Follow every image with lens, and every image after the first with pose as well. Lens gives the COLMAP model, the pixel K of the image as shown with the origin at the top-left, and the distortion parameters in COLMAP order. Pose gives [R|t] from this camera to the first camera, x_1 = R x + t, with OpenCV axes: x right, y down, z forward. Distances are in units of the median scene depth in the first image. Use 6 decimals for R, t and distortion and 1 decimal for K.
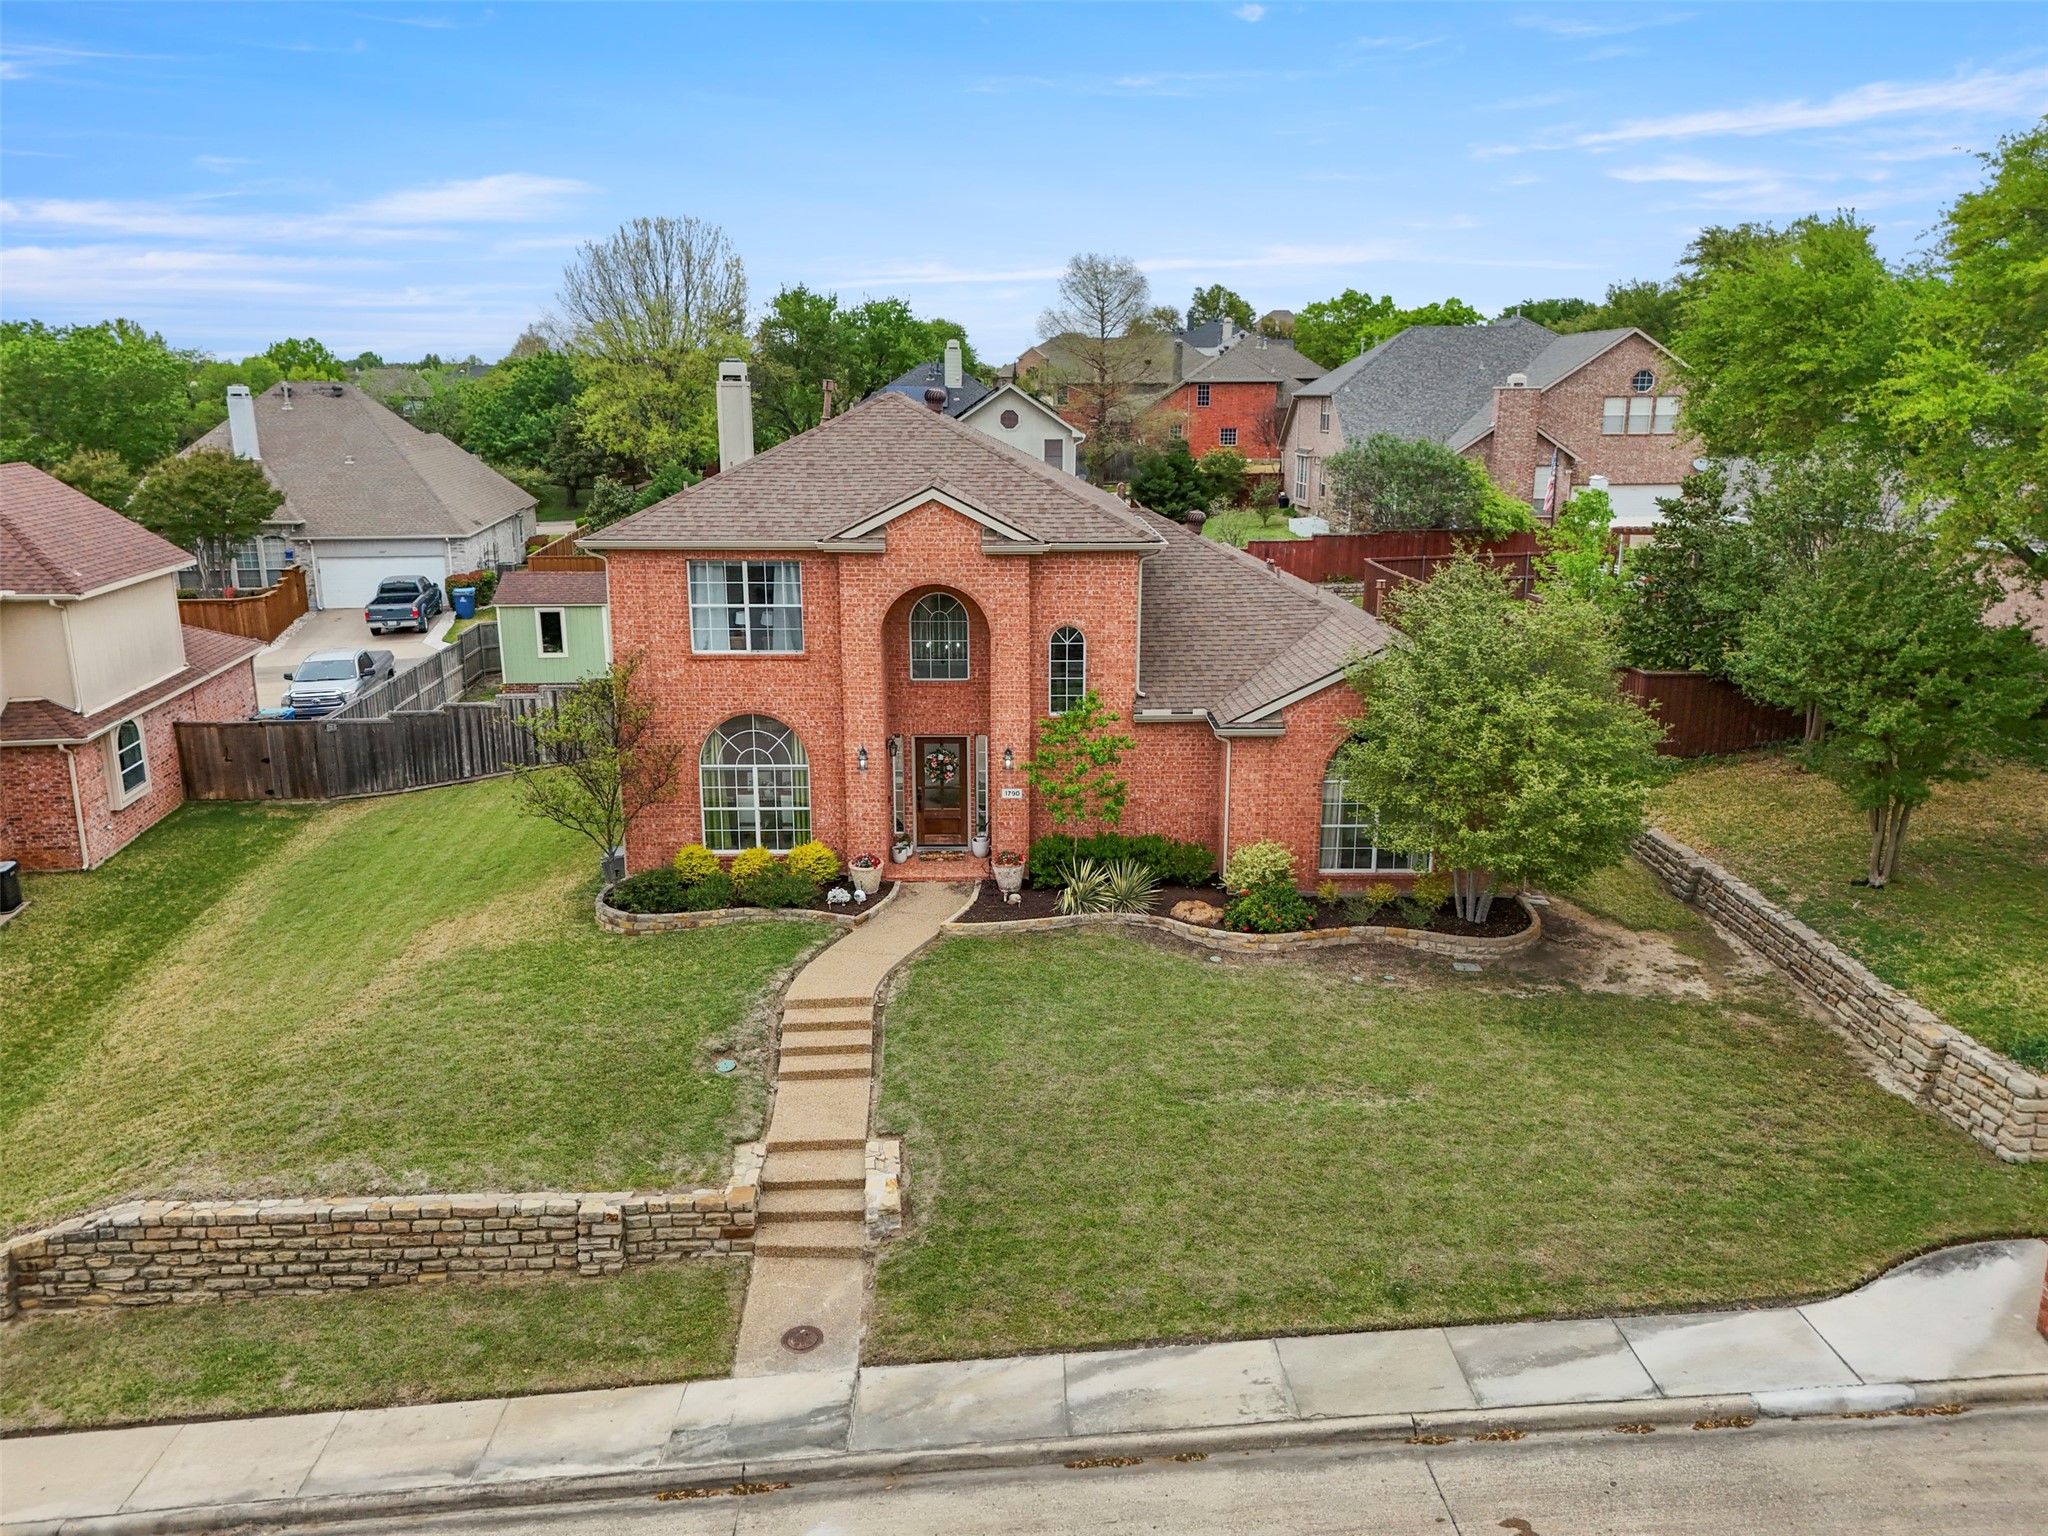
lens RADIAL K [[1507.4, 0, 1020.0], [0, 1507.4, 769.8], [0, 0, 1]] dist [0.071181, -0.061645]
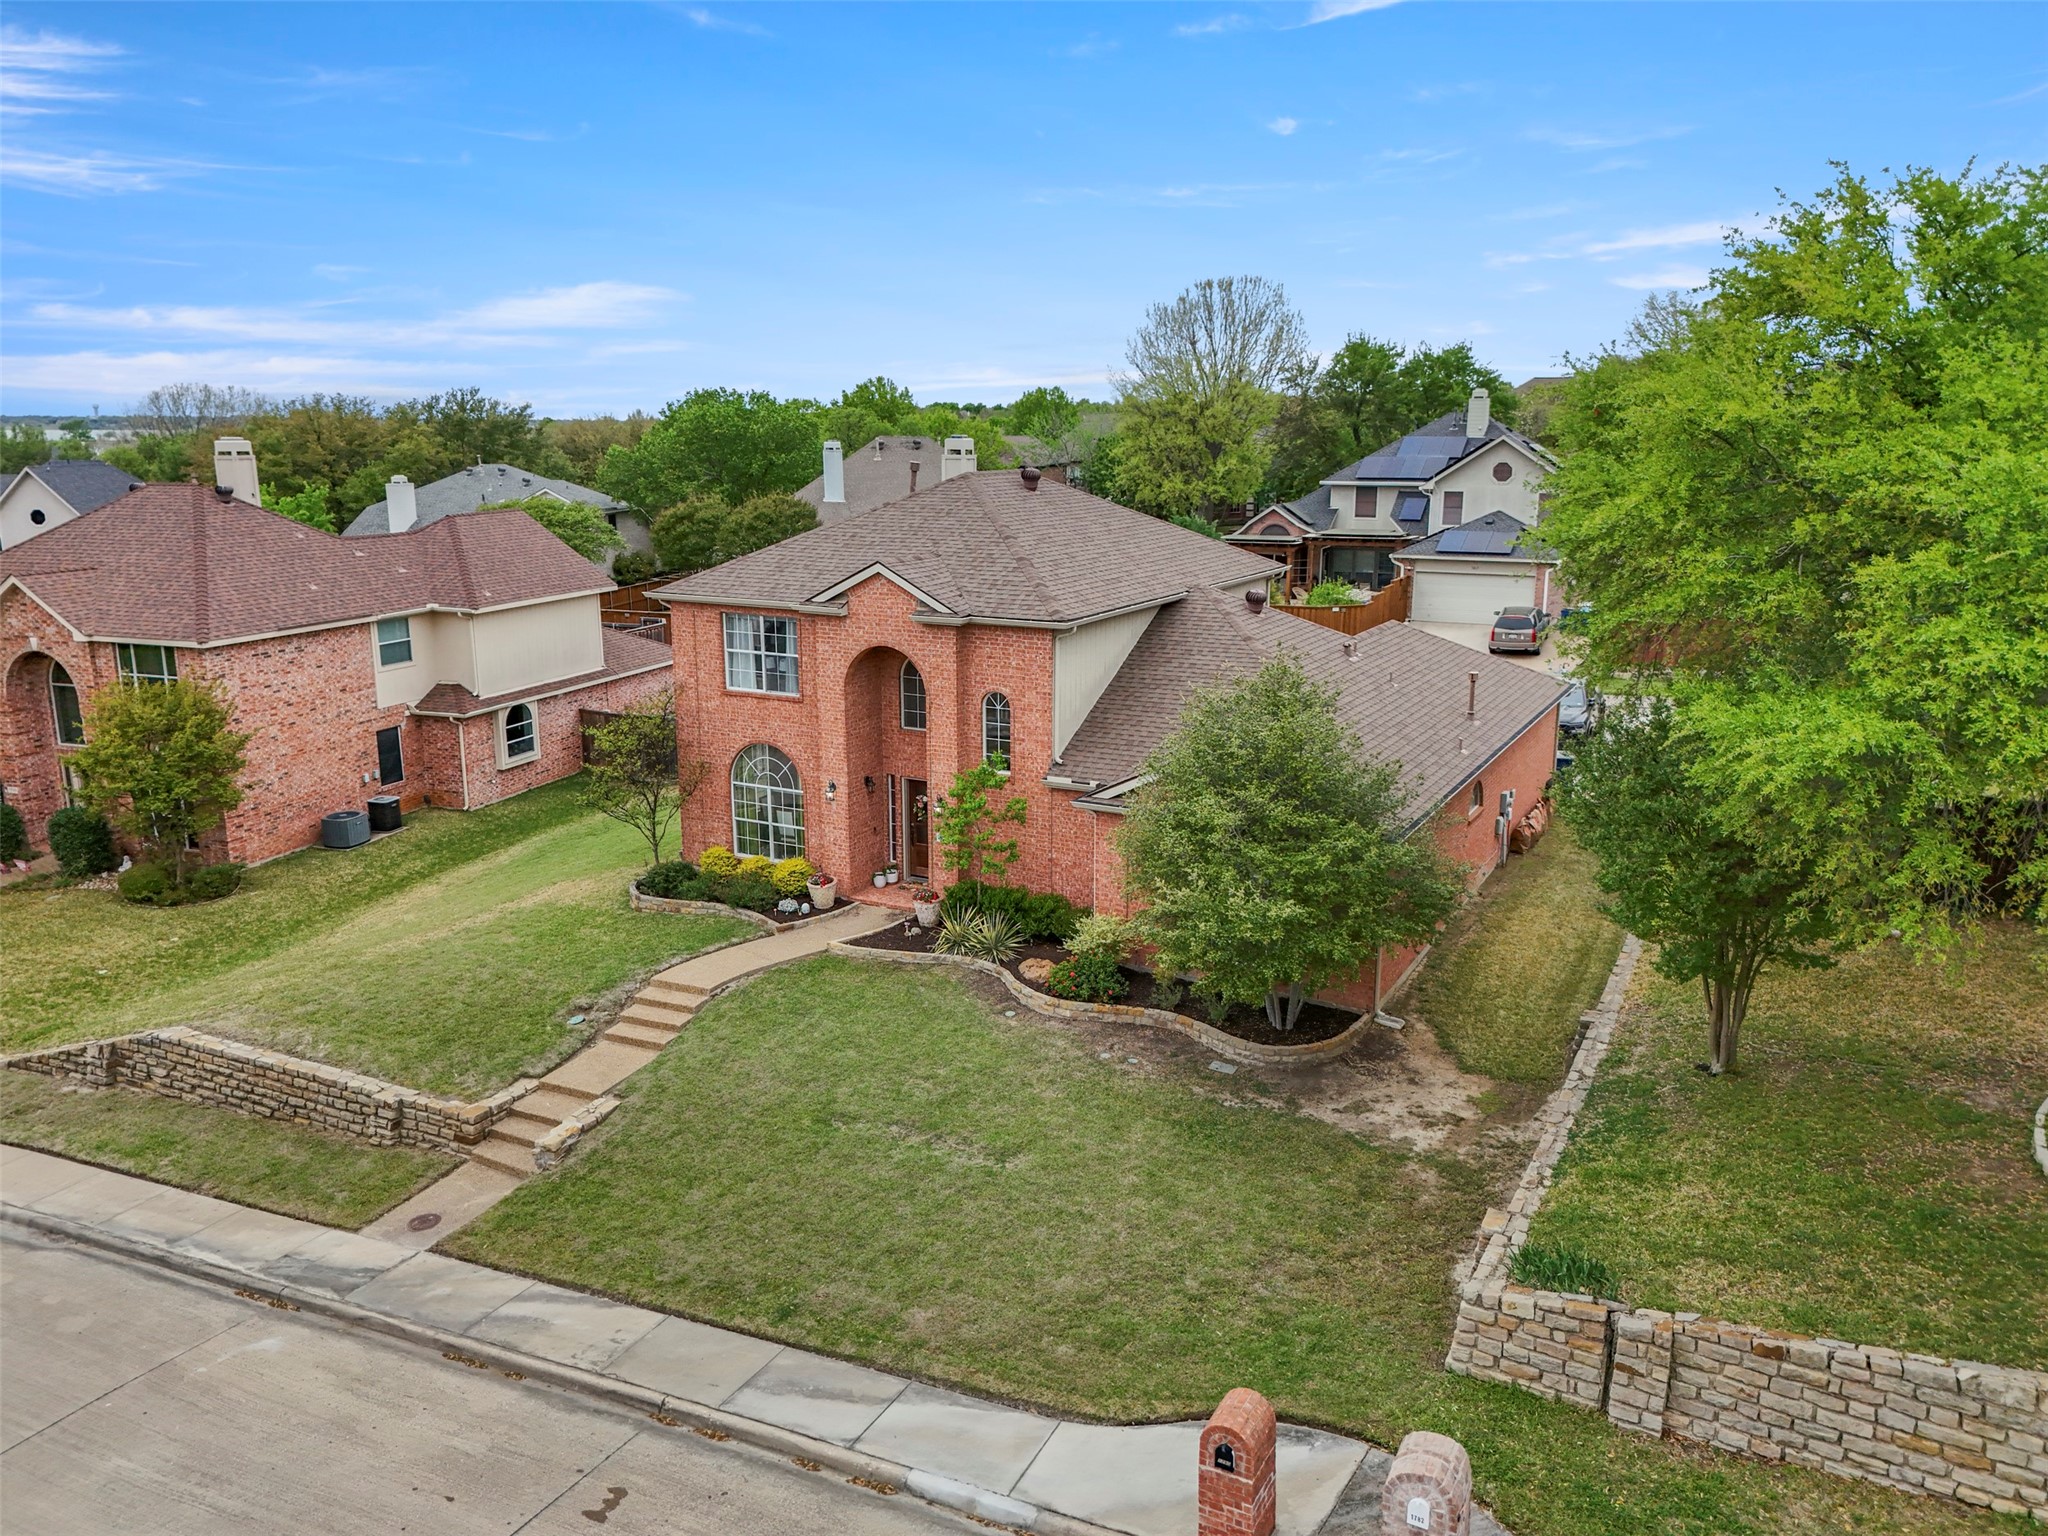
lens RADIAL K [[1507.4, 0, 1020.0], [0, 1507.4, 769.8], [0, 0, 1]] dist [0.071181, -0.061645]
pose [[0.874004, 0.108484, -0.473653, 0.621621], [-0.117530, 0.993013, 0.010566, -0.058118], [0.471490, 0.046434, 0.880648, 0.054594]]
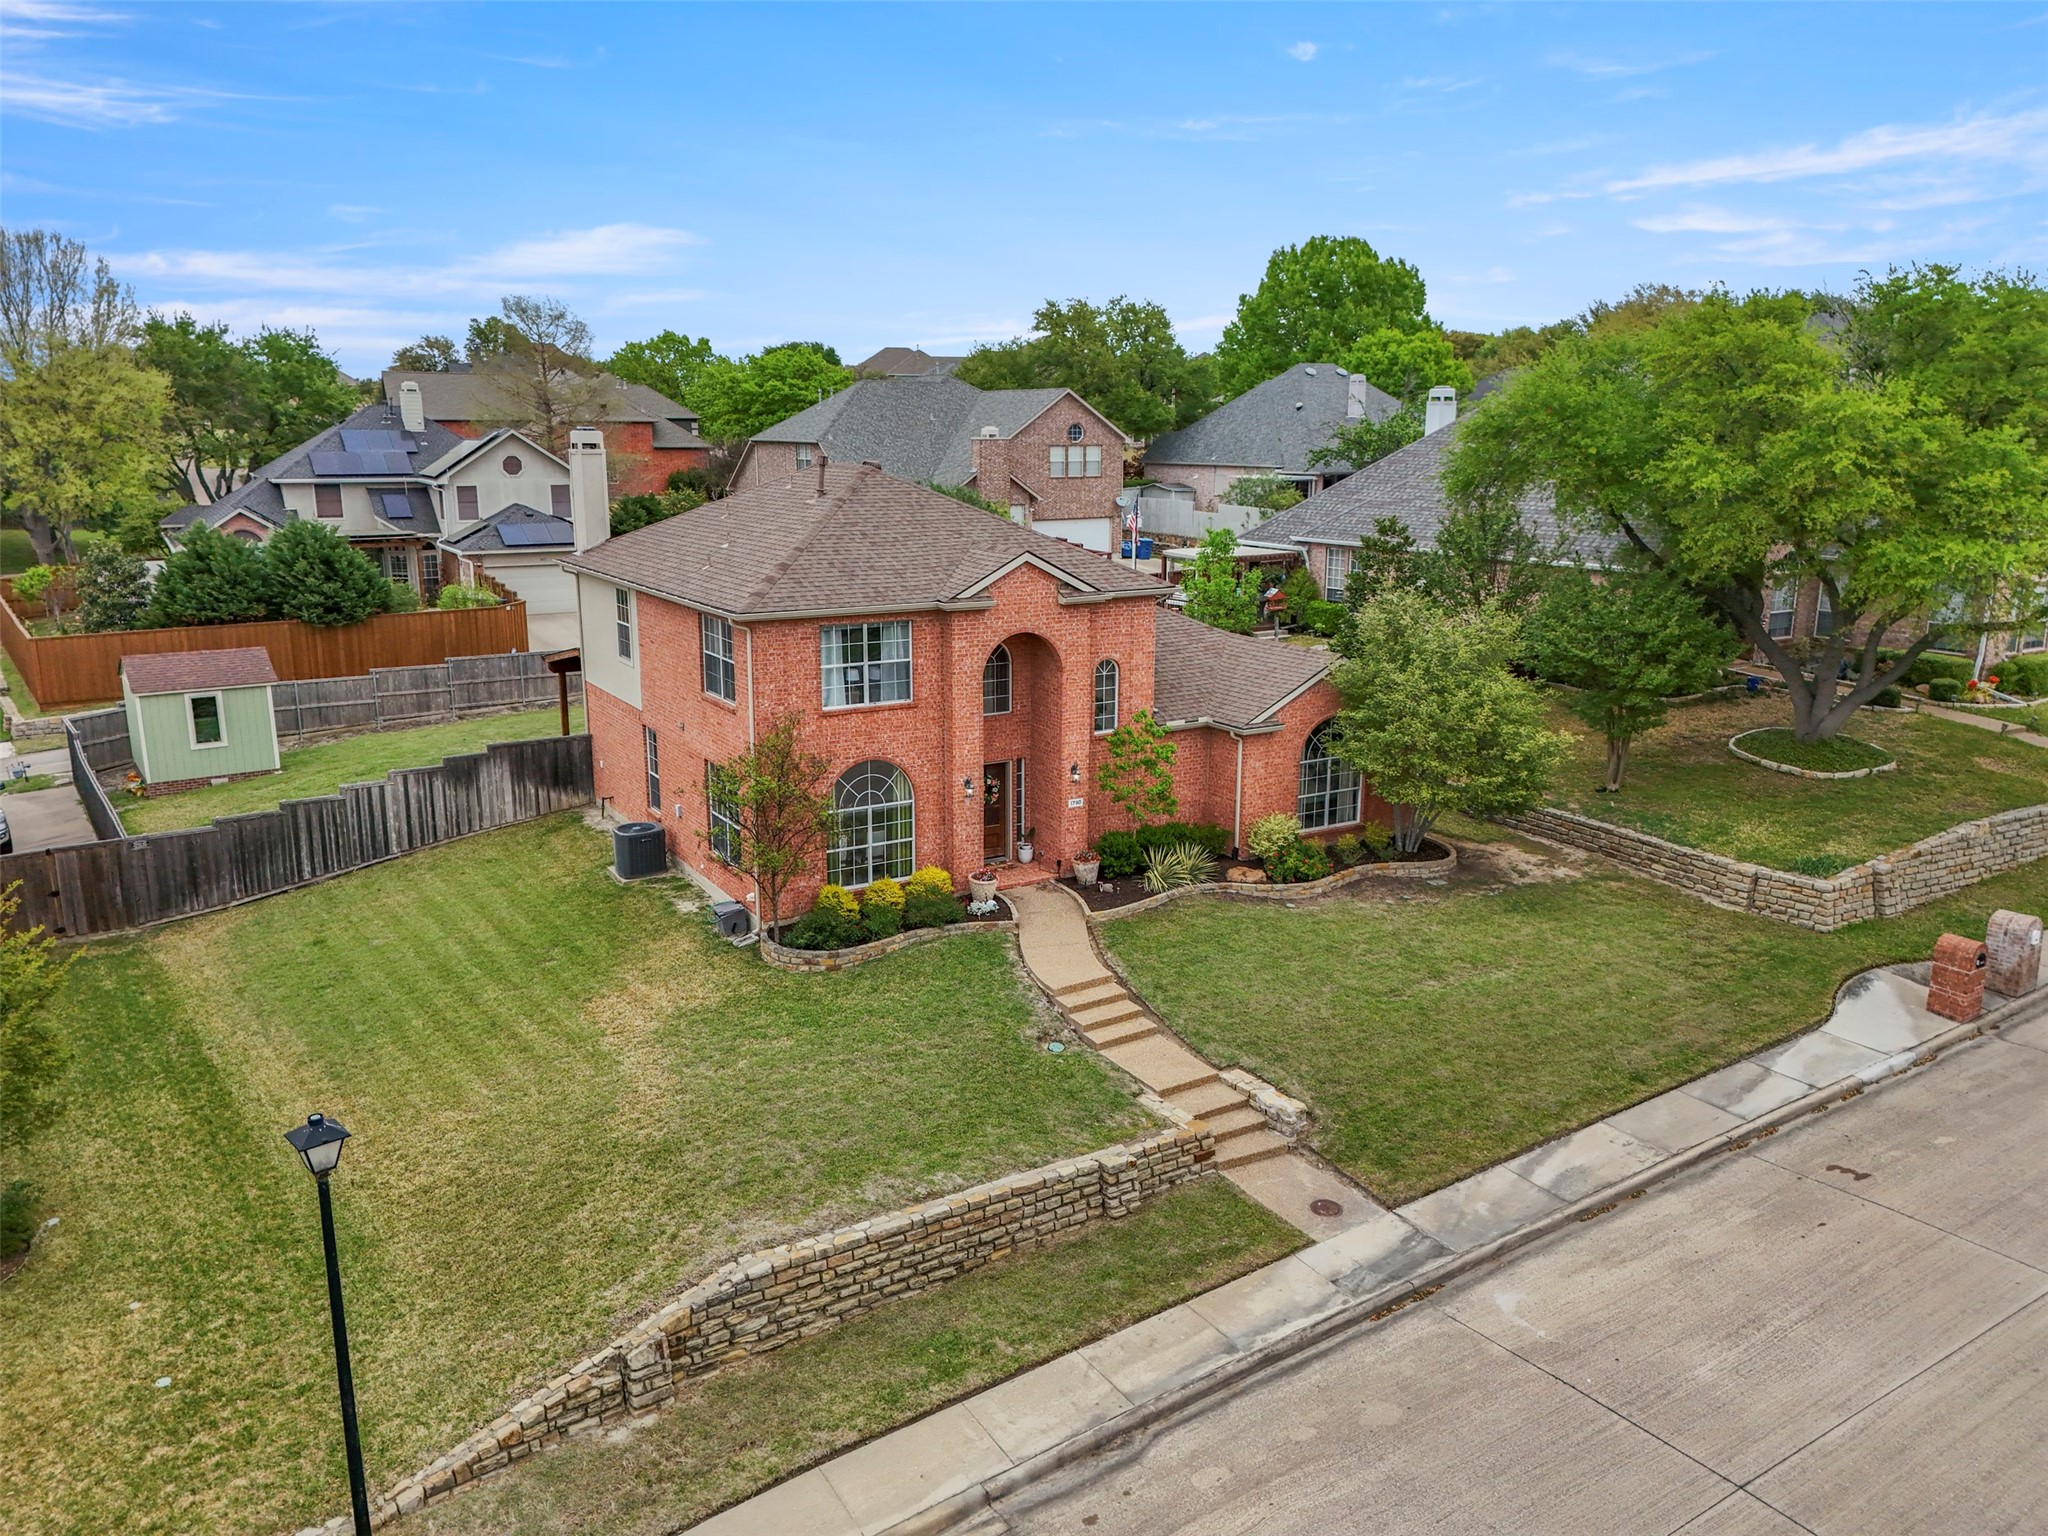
lens RADIAL K [[1507.4, 0, 1020.0], [0, 1507.4, 769.8], [0, 0, 1]] dist [0.071181, -0.061645]
pose [[0.866081, -0.110671, 0.487499, -0.687743], [0.118938, 0.992802, 0.014081, -0.035724], [-0.485549, 0.045787, 0.873010, -0.021858]]
